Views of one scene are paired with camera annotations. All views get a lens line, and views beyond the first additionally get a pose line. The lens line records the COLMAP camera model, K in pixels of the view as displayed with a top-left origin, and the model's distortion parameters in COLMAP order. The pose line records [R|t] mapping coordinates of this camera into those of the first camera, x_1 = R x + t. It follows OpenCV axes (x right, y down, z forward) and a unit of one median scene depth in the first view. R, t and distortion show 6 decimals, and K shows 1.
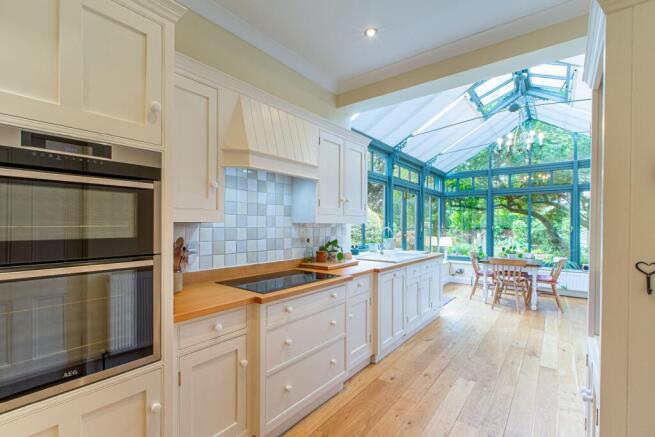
lens RADIAL K [[292.6, 0, 324.8], [0, 292.6, 226.9], [0, 0, 1]] dist [-0.005035, 0.000369]
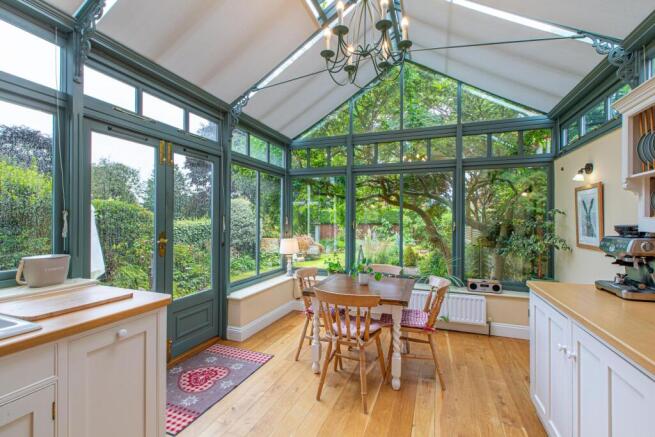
lens RADIAL K [[292.6, 0, 325.6], [0, 292.6, 223.1], [0, 0, 1]] dist [-0.005035, 0.000369]
pose [[0.953274, -0.001388, 0.302104, 0.453948], [0.001011, 0.999999, 0.001402, -0.002129], [-0.302106, -0.001031, 0.953274, 0.562530]]
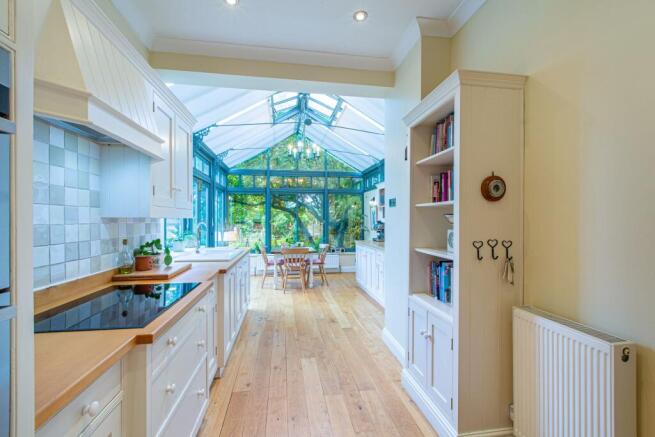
lens RADIAL K [[292.6, 0, 325.9], [0, 292.6, 221.4], [0, 0, 1]] dist [-0.005035, 0.000369]
pose [[0.682398, -0.007780, 0.730939, -0.153873], [0.008951, 0.999957, 0.002286, -0.000772], [-0.730926, 0.004983, 0.682439, 0.102203]]
